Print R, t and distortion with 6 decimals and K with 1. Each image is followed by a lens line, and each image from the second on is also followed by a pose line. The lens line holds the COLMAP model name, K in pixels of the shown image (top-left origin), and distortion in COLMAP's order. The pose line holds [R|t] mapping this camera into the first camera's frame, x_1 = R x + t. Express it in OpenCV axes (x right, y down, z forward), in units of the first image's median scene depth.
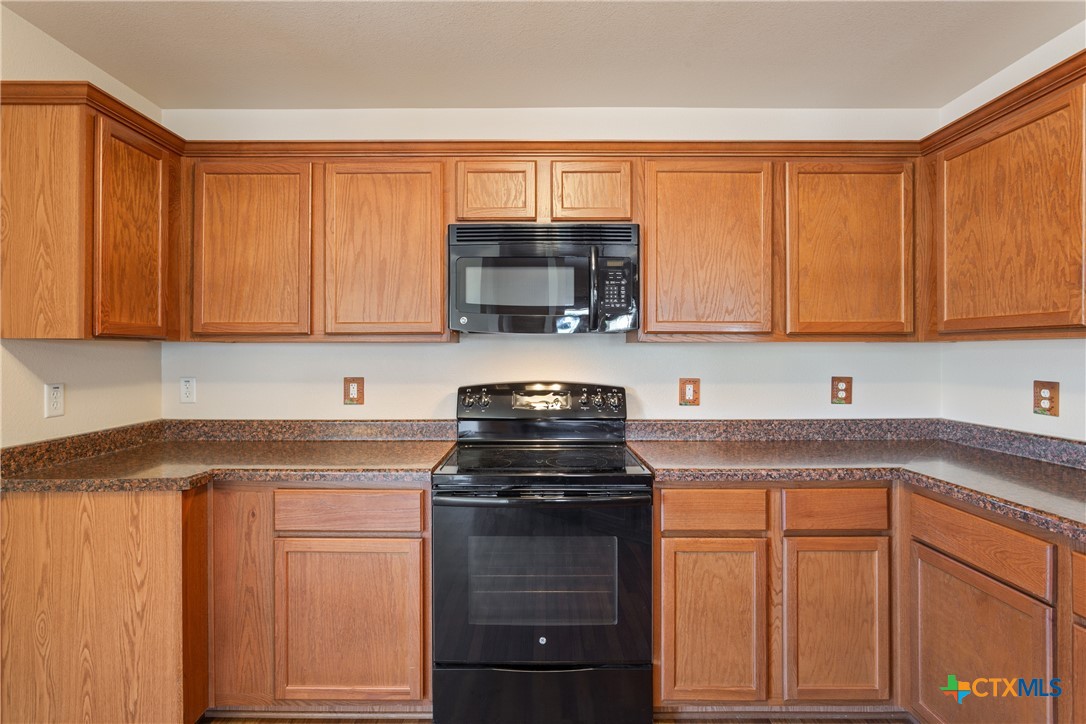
lens RADIAL K [[485.7, 0, 542.0], [0, 485.7, 353.3], [0, 0, 1]] dist [-0.005364, 0.000633]
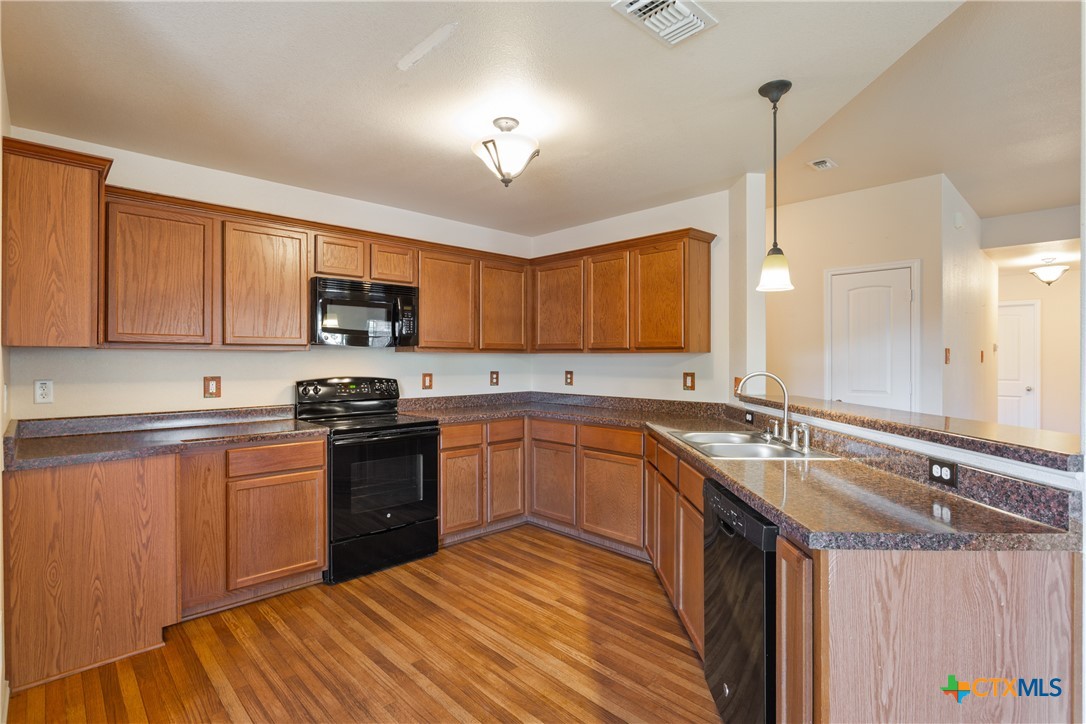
lens RADIAL K [[535.0, 0, 545.5], [0, 535.0, 358.5], [0, 0, 1]] dist [-0.008105, -0.001998]
pose [[0.692178, 0.002475, 0.721723, -1.005319], [-0.004632, 0.999989, 0.001012, -0.005358], [-0.721712, -0.004044, 0.692182, -0.790176]]
